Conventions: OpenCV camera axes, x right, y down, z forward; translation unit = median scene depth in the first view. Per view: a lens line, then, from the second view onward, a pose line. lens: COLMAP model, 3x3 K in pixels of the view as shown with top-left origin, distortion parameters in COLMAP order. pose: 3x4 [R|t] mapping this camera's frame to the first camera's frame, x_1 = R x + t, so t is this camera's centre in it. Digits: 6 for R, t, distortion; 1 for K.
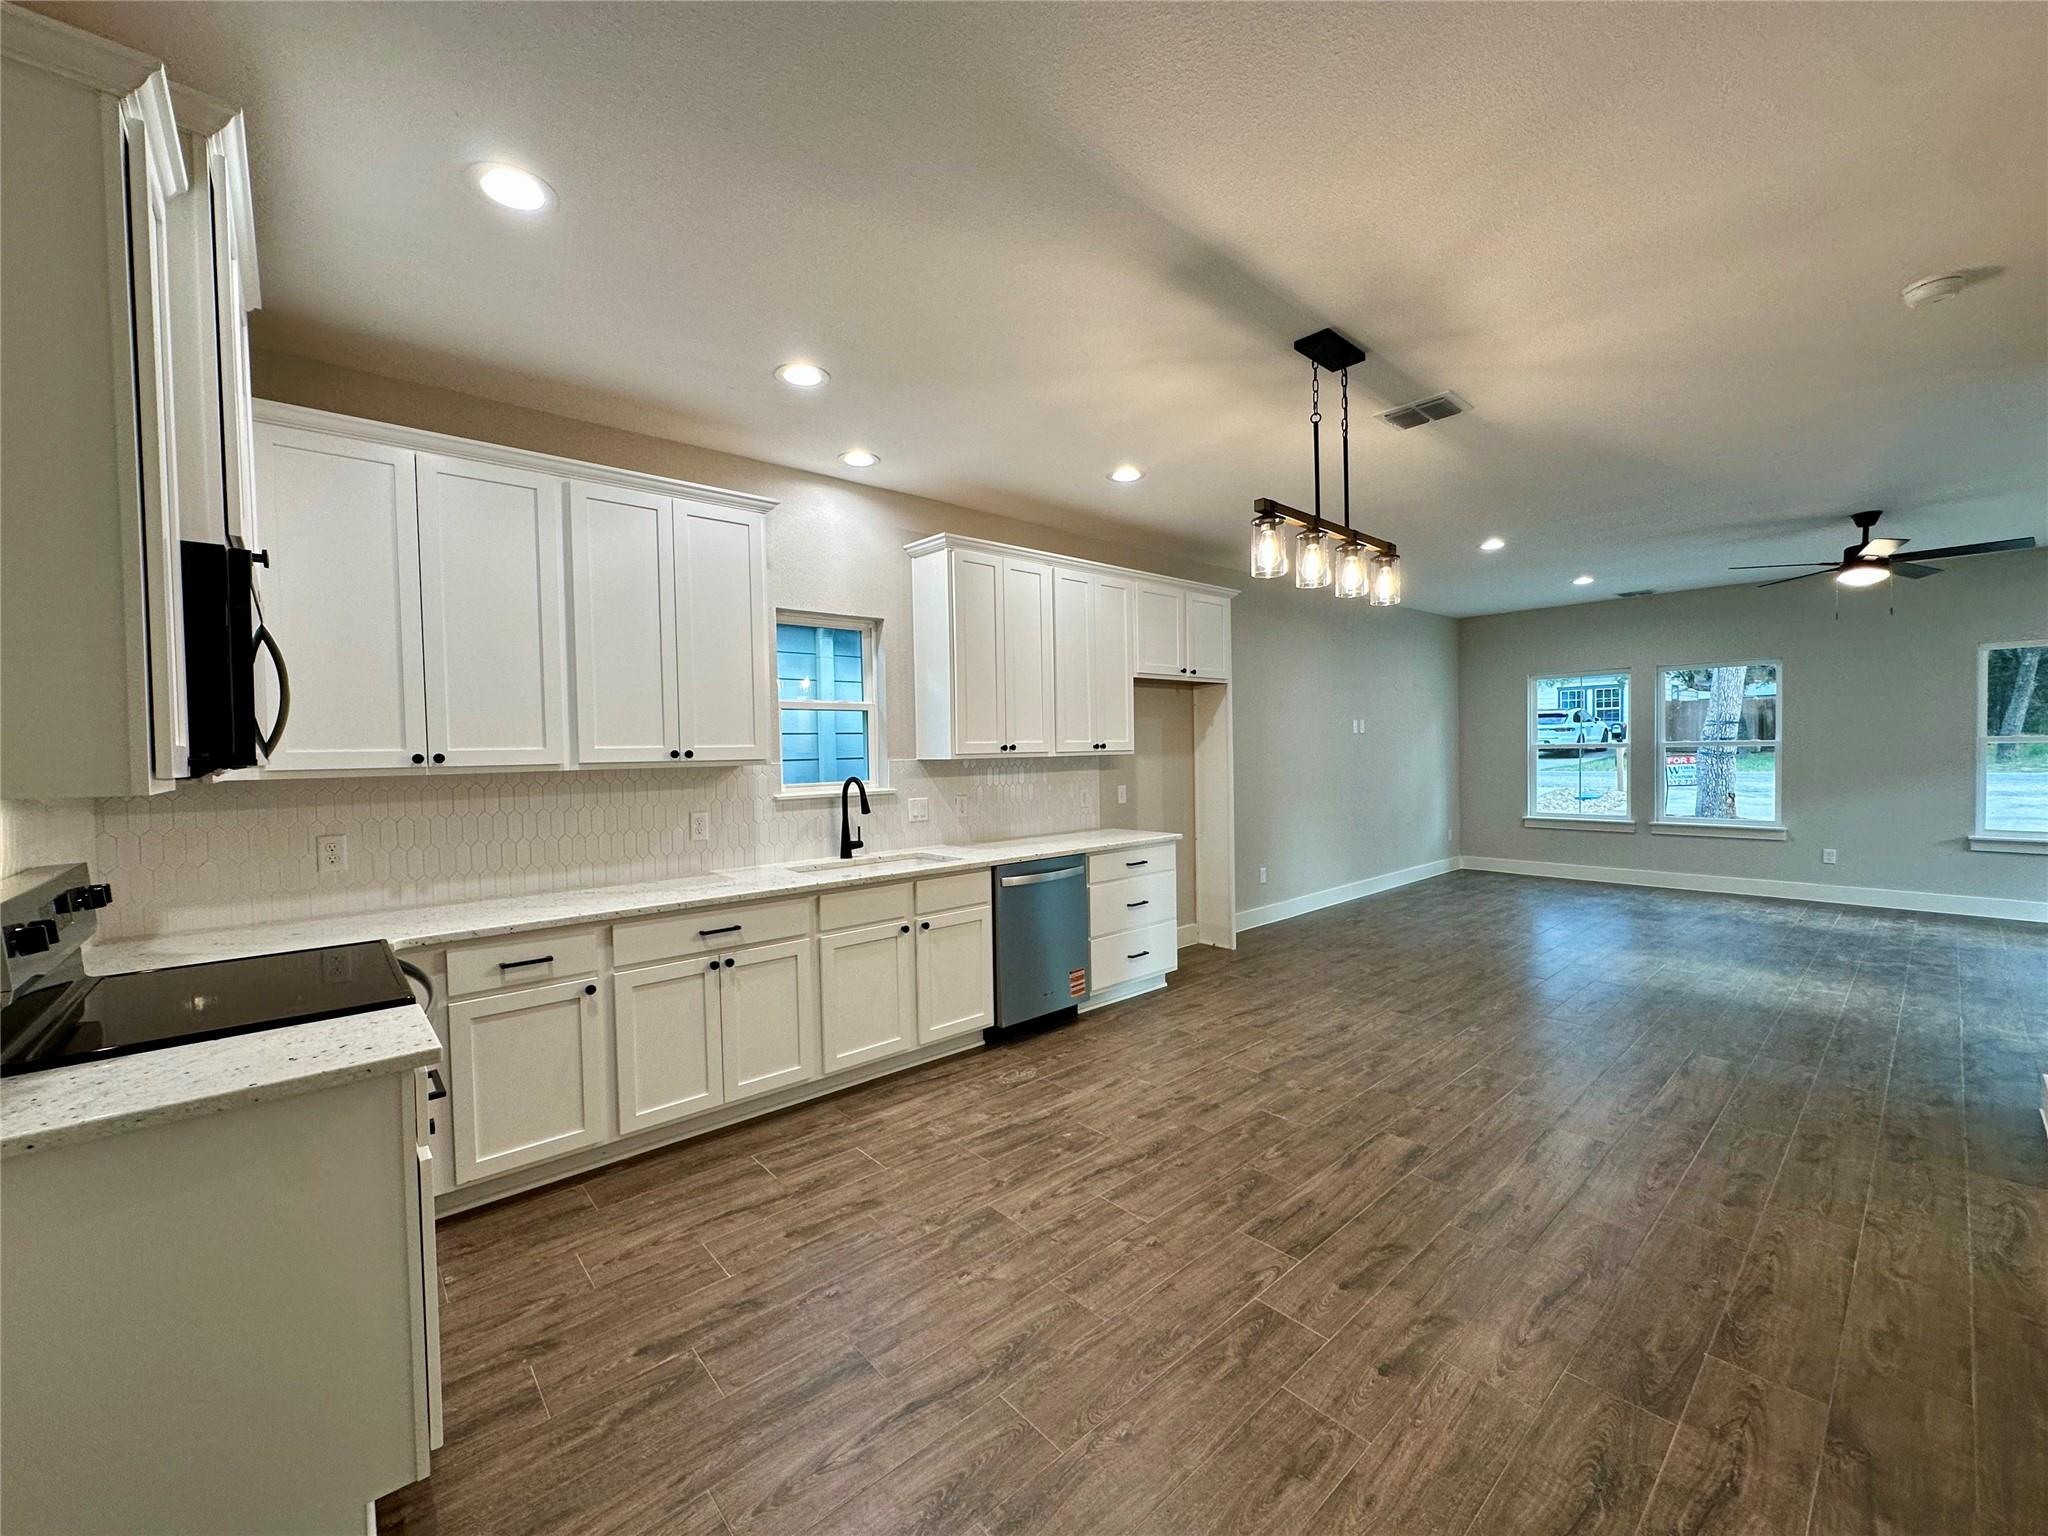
lens RADIAL K [[812.4, 0, 1025.0], [0, 812.4, 773.2], [0, 0, 1]] dist [-0.006908, 0.000412]
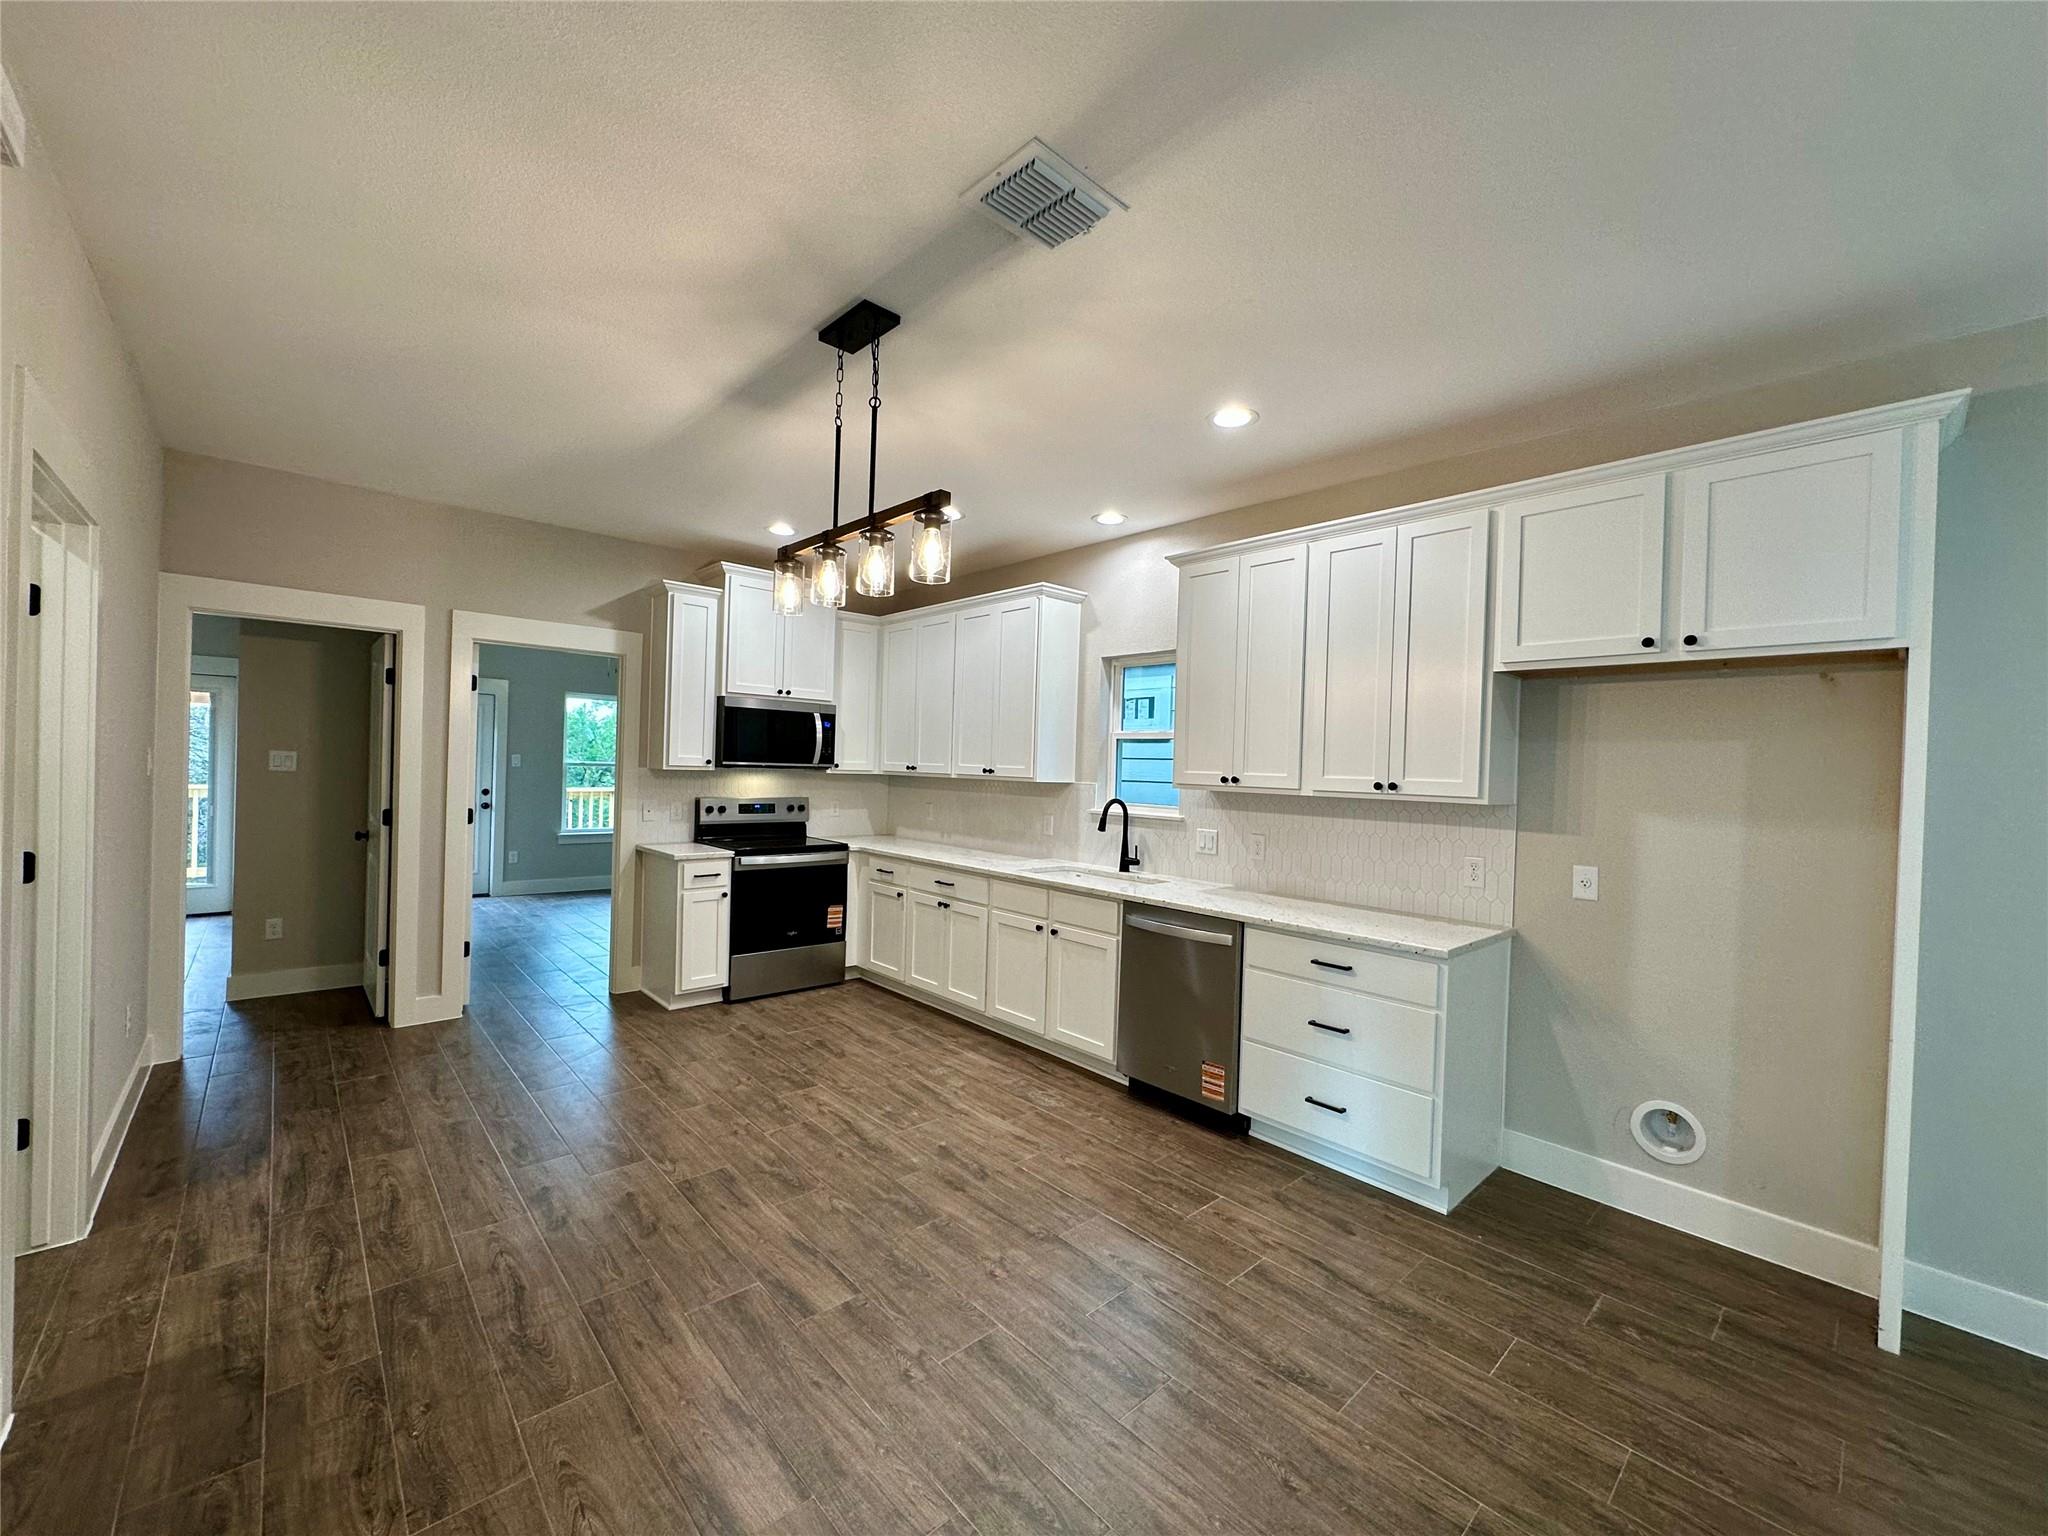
lens RADIAL K [[812.4, 0, 1025.0], [0, 812.4, 773.2], [0, 0, 1]] dist [-0.006908, 0.000412]
pose [[0.023209, 0.028223, -0.999332, 1.106129], [-0.062309, 0.997699, 0.026730, -0.064369], [0.997787, 0.061647, 0.024914, 1.031668]]
